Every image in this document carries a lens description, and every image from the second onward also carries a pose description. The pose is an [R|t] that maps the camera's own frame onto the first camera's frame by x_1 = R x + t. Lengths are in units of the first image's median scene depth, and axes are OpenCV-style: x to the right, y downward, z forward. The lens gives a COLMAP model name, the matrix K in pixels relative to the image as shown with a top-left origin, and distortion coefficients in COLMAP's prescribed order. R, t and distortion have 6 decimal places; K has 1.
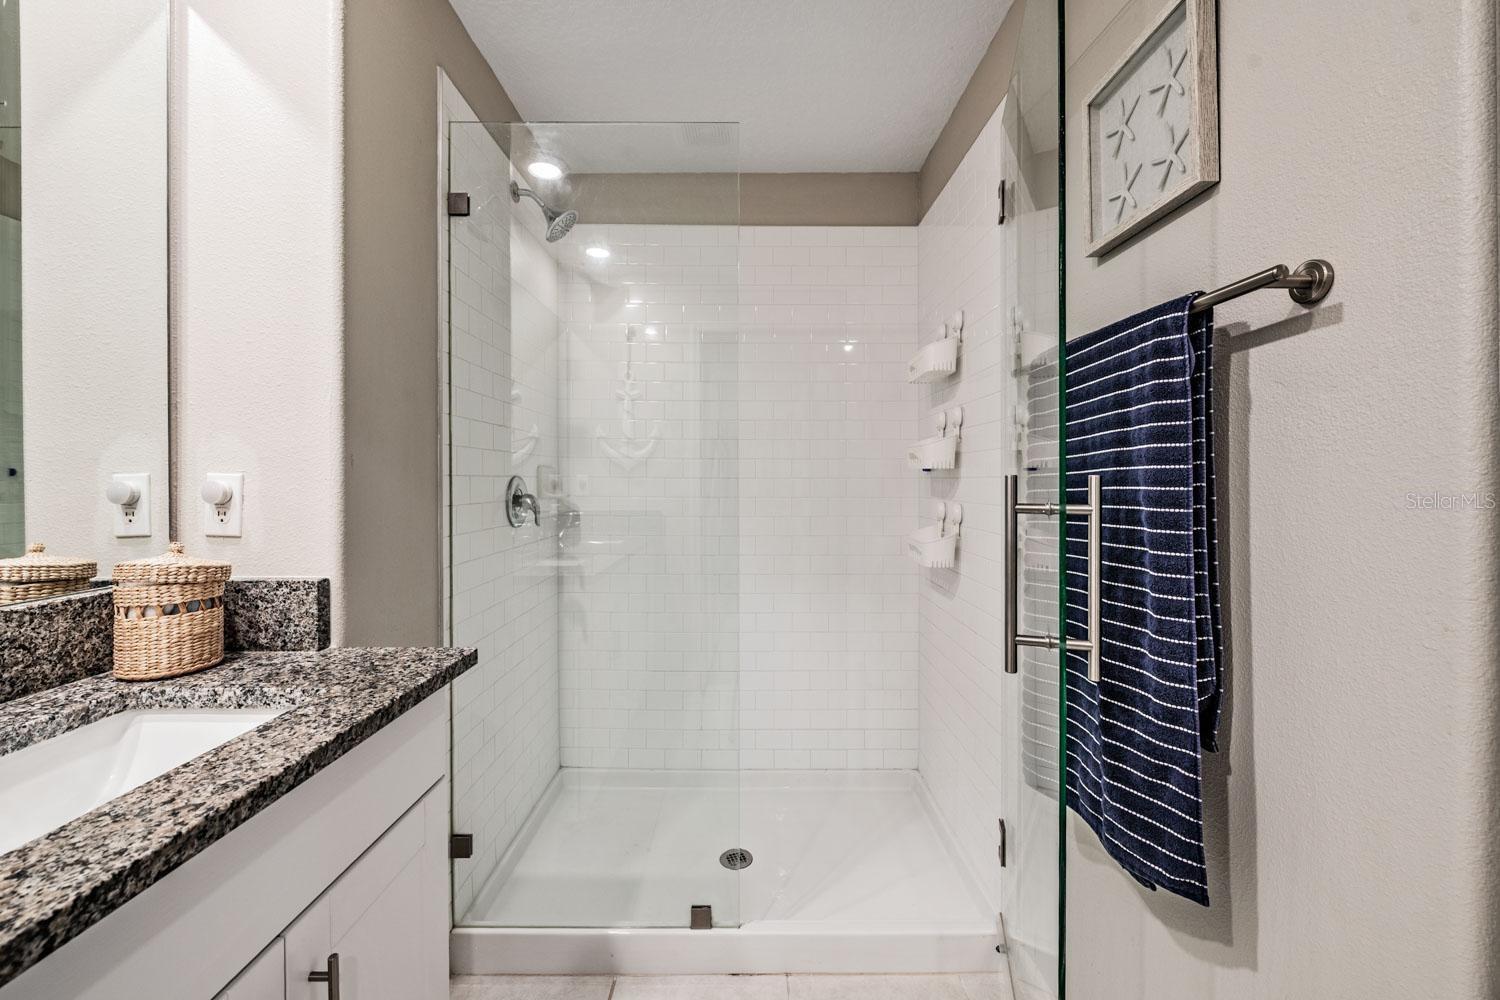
lens RADIAL K [[609.7, 0, 704.5], [0, 609.7, 479.8], [0, 0, 1]] dist [0.001084, -0.005041]
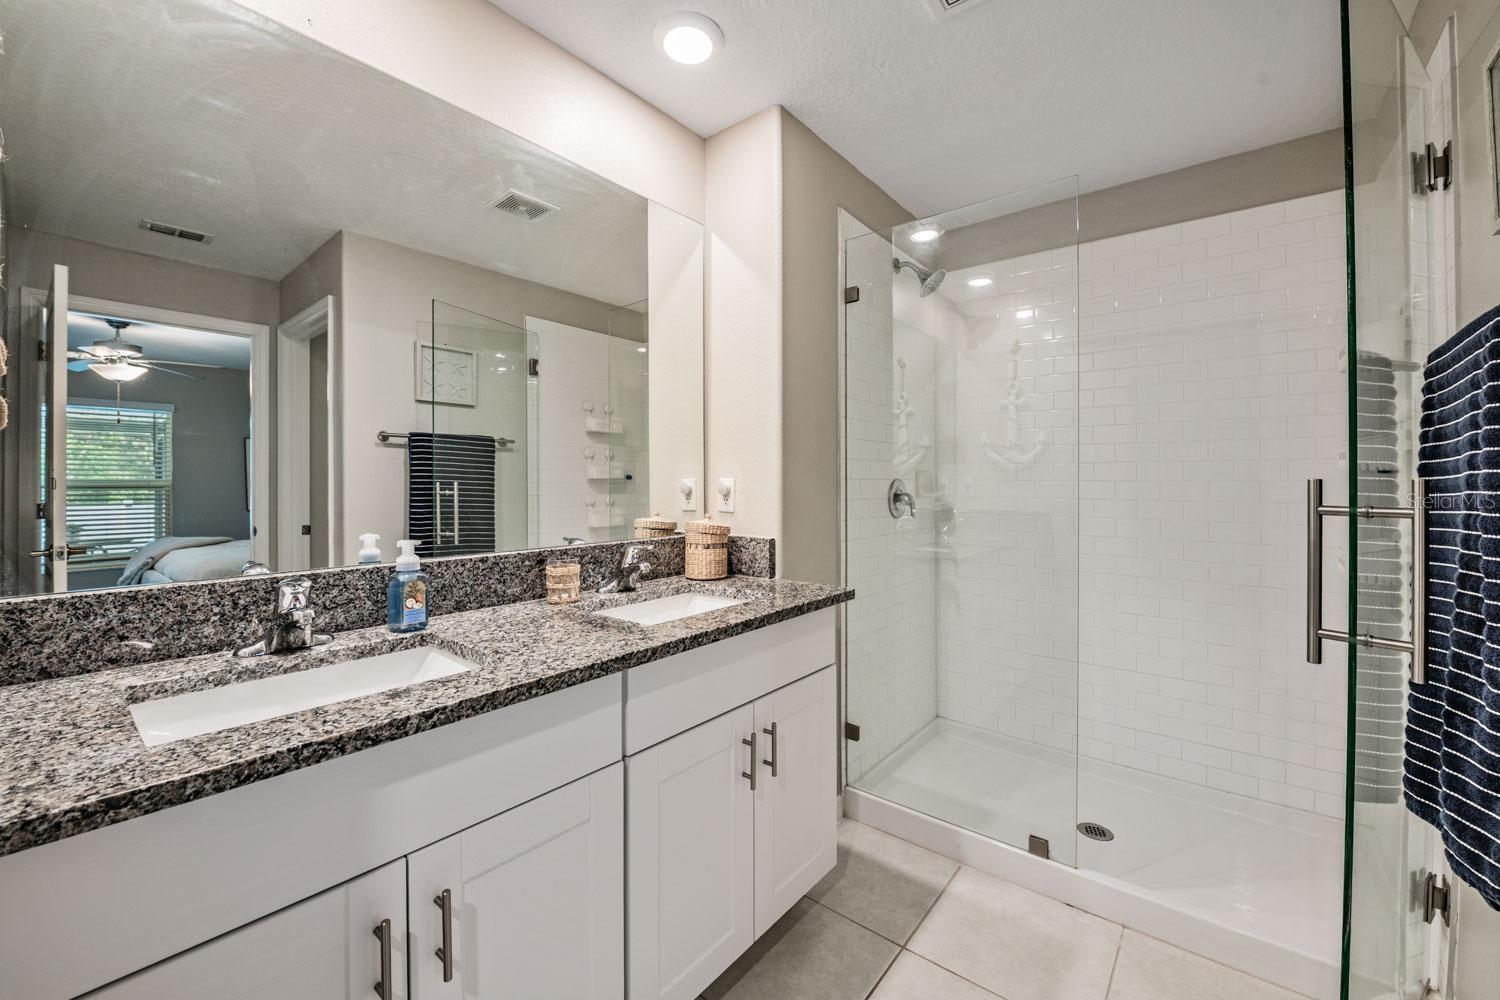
lens RADIAL K [[606.8, 0, 746.8], [0, 606.8, 489.3], [0, 0, 1]] dist [-0.011523, -0.000810]
pose [[0.820185, 0.009105, -0.572026, 0.317217], [-0.002055, 0.999914, 0.012971, -0.001054], [0.572095, -0.009463, 0.820133, -0.479663]]
